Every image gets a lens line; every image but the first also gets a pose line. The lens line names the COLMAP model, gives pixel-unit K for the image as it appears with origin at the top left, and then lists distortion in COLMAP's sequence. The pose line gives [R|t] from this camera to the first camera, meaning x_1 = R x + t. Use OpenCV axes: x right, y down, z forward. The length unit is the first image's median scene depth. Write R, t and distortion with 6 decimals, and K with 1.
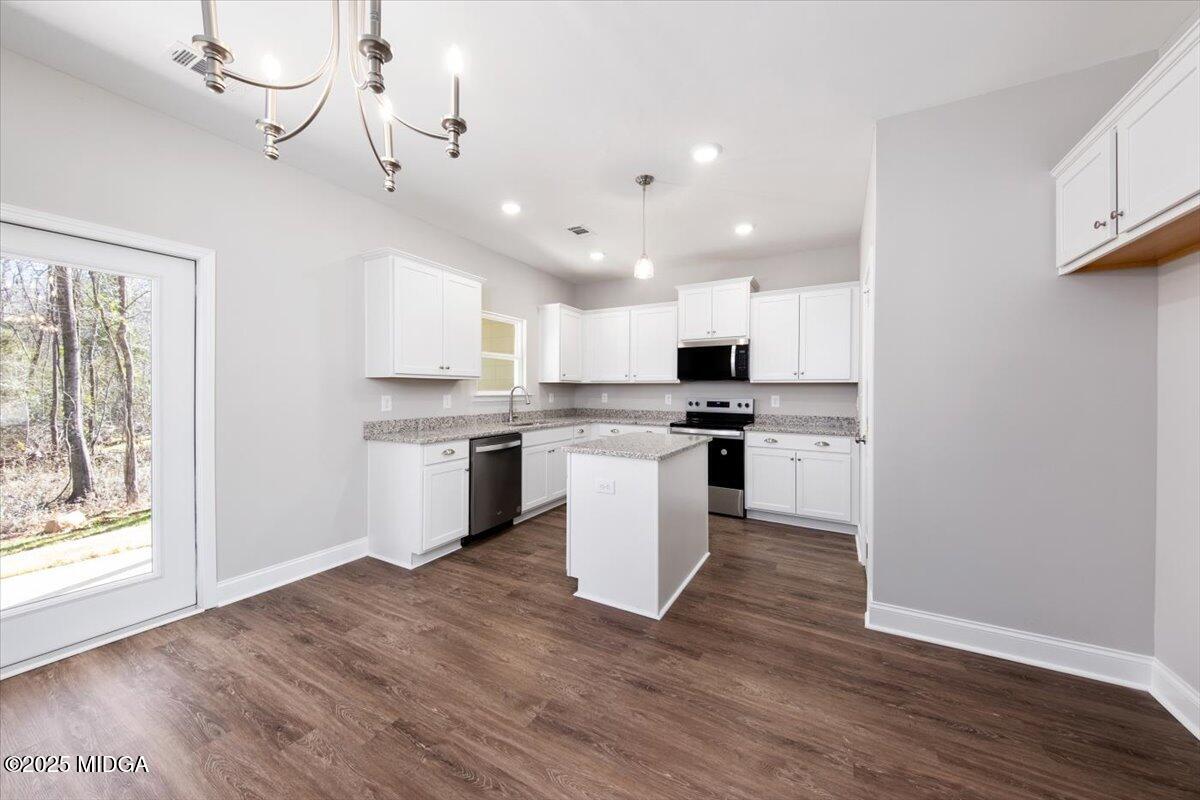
lens RADIAL K [[416.6, 0, 594.7], [0, 416.6, 390.8], [0, 0, 1]] dist [-0.000144, -0.001061]
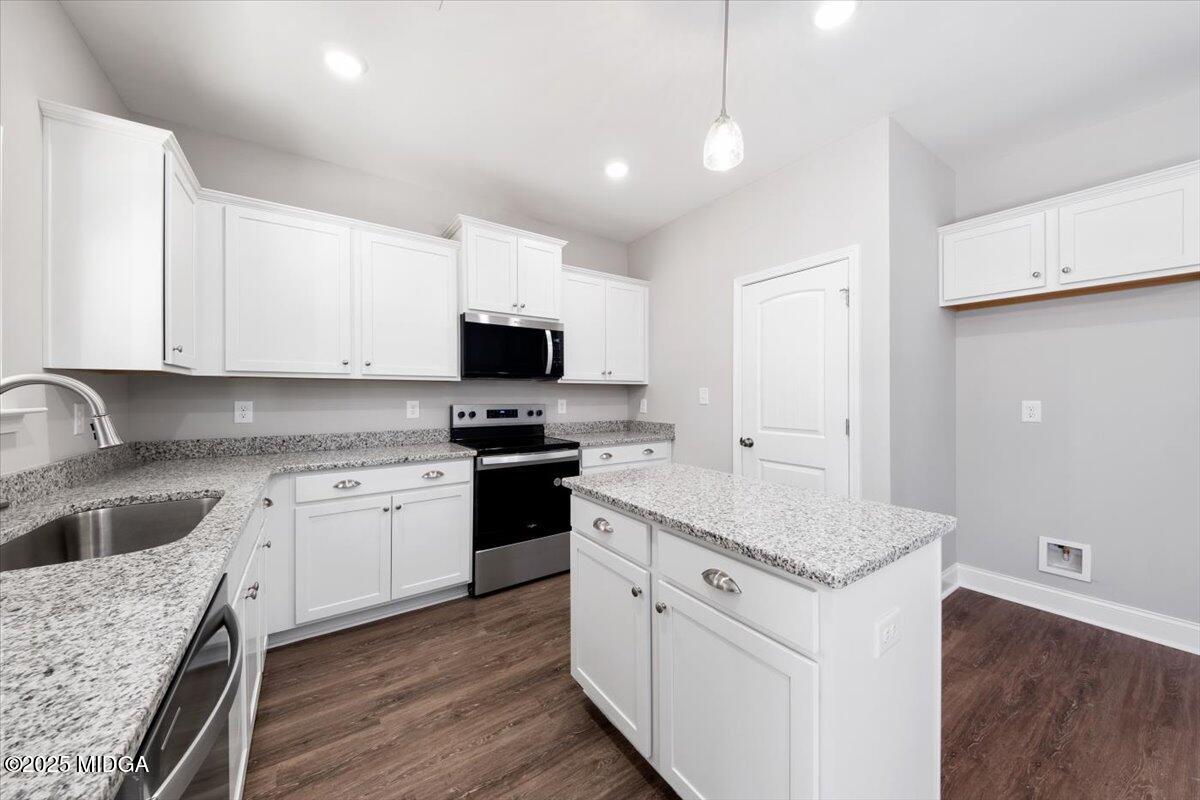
lens RADIAL K [[416.6, 0, 605.7], [0, 416.6, 390.3], [0, 0, 1]] dist [-0.000144, -0.001061]
pose [[0.426436, -0.000253, 0.904517, -0.265741], [-0.000726, 1.000000, 0.000622, -0.006502], [-0.904517, -0.000922, 0.426436, 0.613408]]
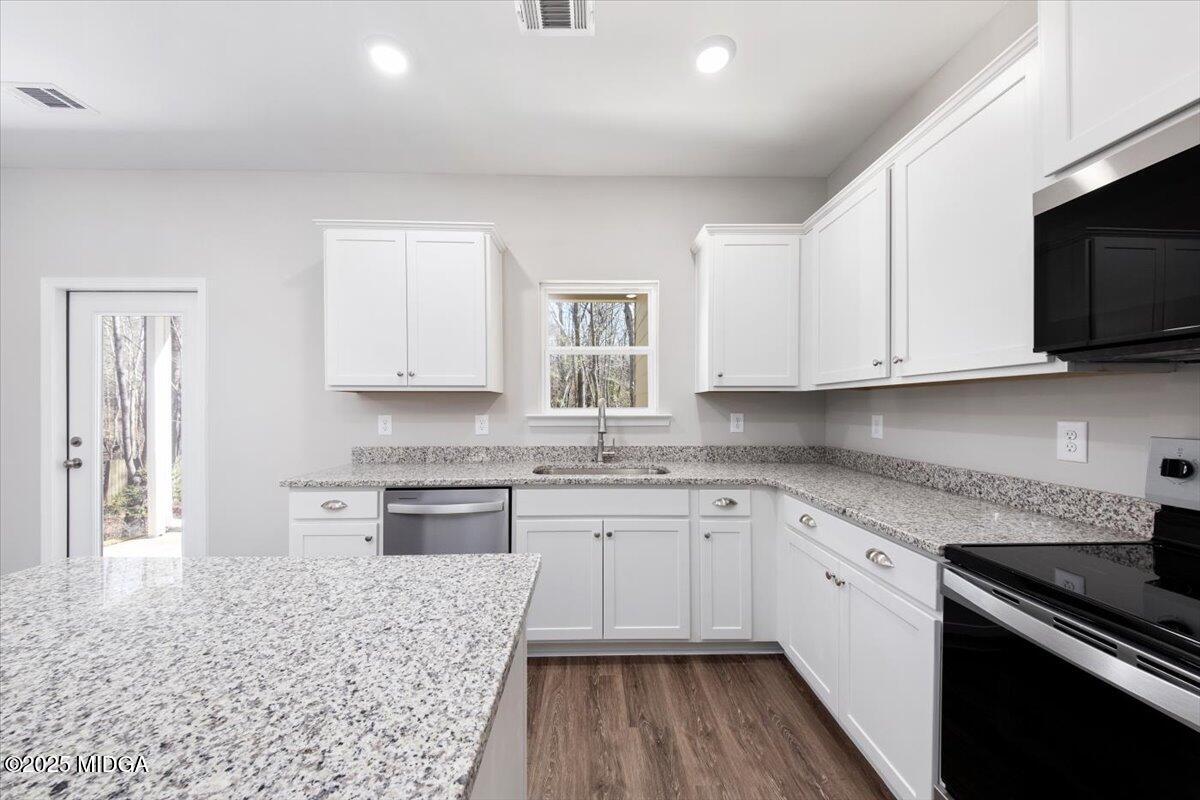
lens RADIAL K [[416.6, 0, 597.7], [0, 416.6, 407.0], [0, 0, 1]] dist [-0.000144, -0.001061]
pose [[0.508550, -0.007083, -0.861003, 0.293724], [0.001796, 0.999973, -0.007166, 0.001902], [0.861030, 0.002098, 0.508549, 0.733479]]
